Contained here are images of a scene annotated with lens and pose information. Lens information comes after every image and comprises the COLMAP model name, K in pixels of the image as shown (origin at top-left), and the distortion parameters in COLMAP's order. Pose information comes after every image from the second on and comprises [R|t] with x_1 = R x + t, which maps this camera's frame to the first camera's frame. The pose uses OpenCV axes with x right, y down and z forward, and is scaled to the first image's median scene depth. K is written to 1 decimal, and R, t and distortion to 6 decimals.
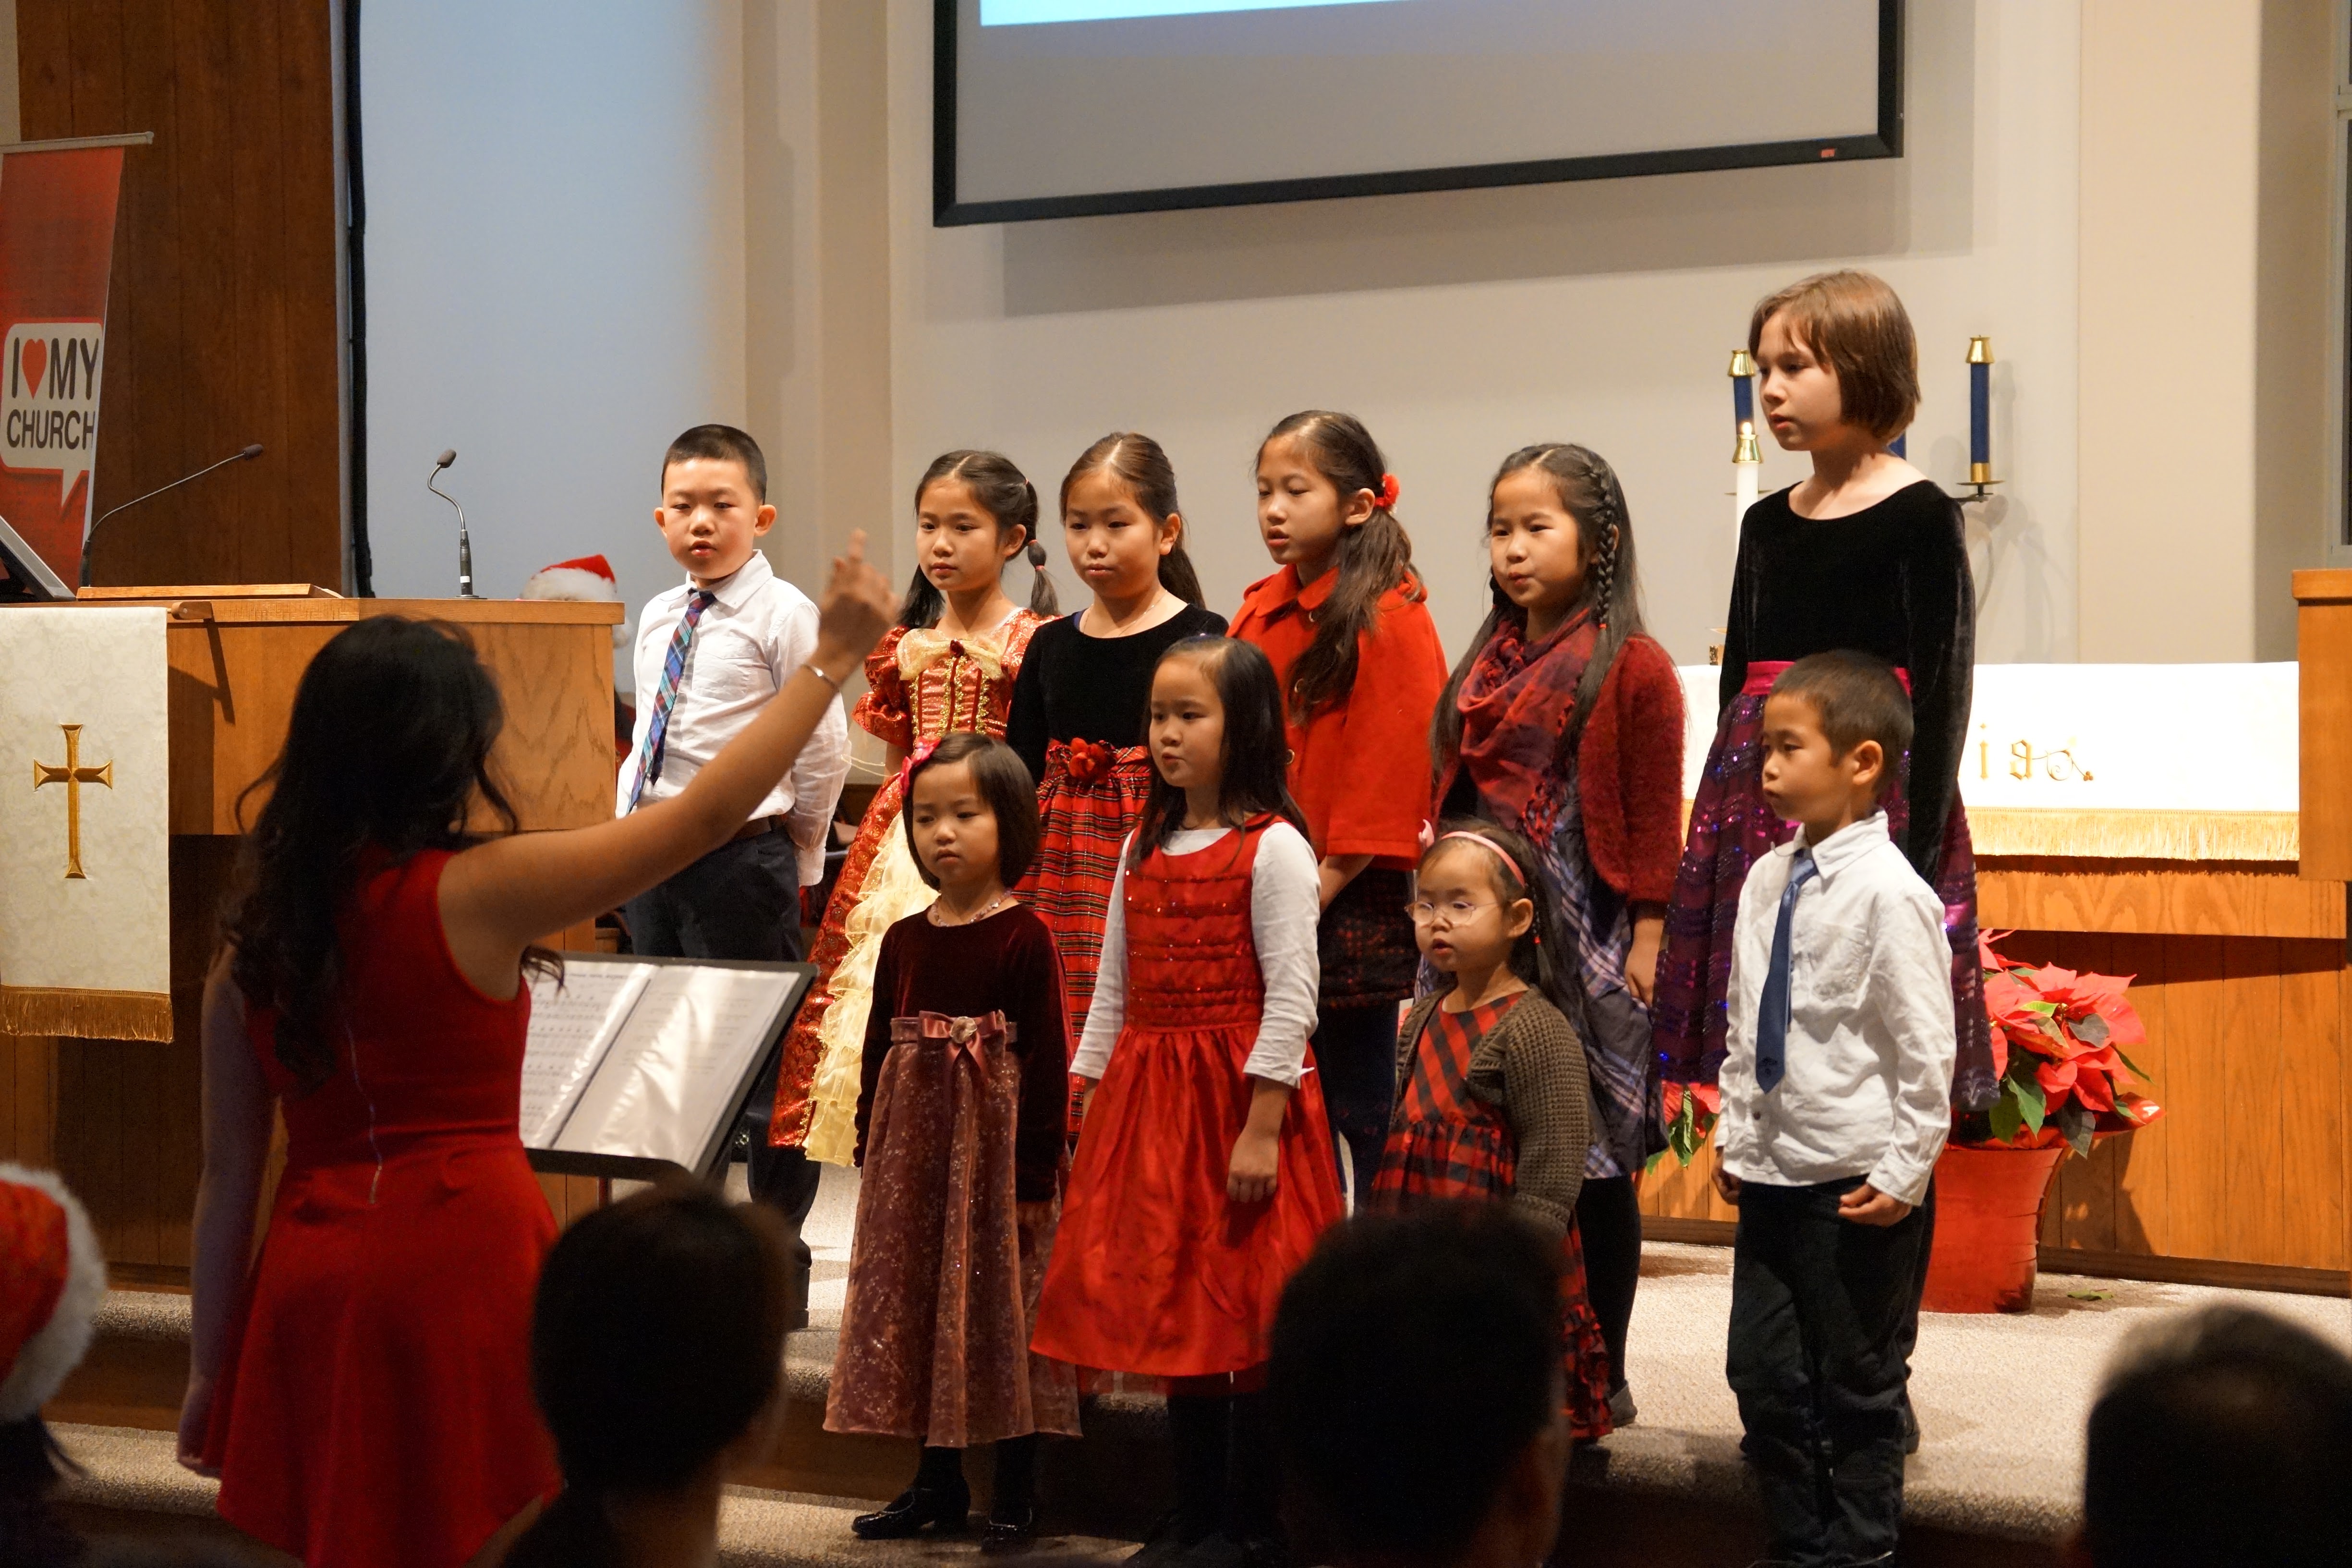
lens RADIAL K [[5976.2, 0, 1176.0], [0, 5976.2, 784.0], [0, 0, 1]] dist [1.093497, -22.393150]
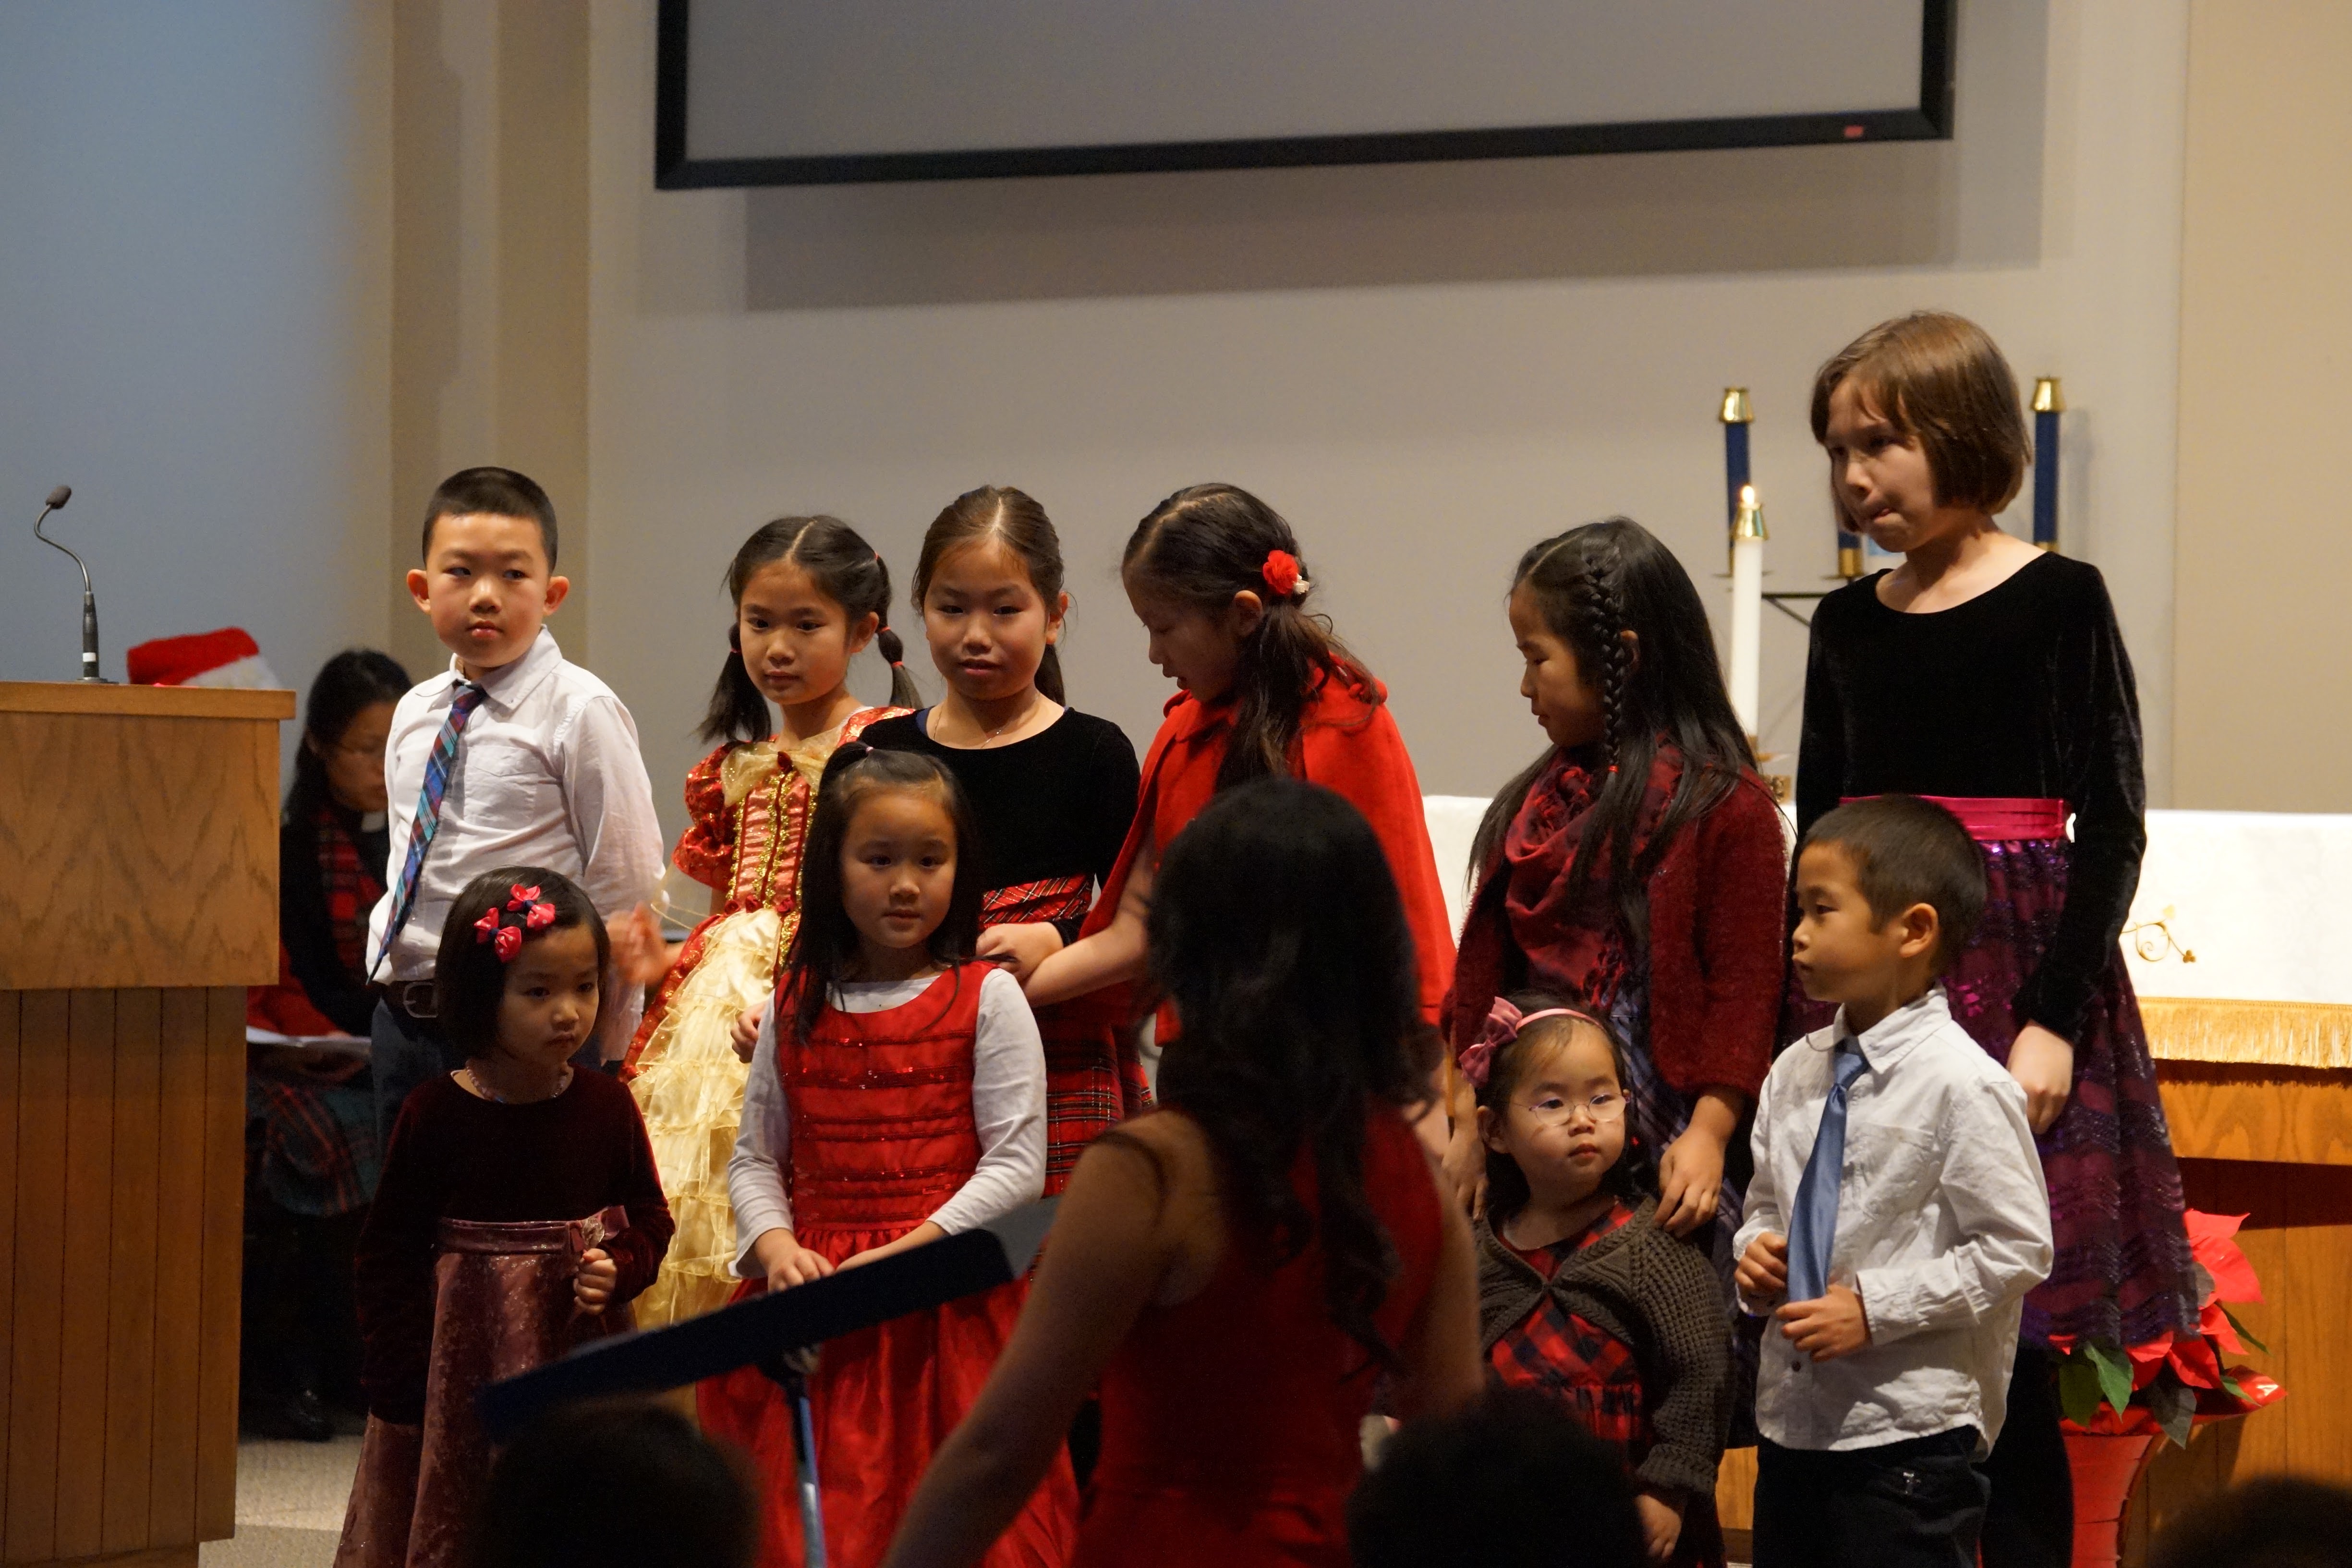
lens RADIAL K [[9229.7, 0, 1176.0], [0, 9229.7, 784.0], [0, 0, 1]] dist [0.199694, 5.848349]
pose [[0.998508, 0.020508, 0.050605, -0.040036], [-0.019516, 0.999609, -0.020020, 0.003055], [-0.050995, 0.019003, 0.998518, -0.179346]]
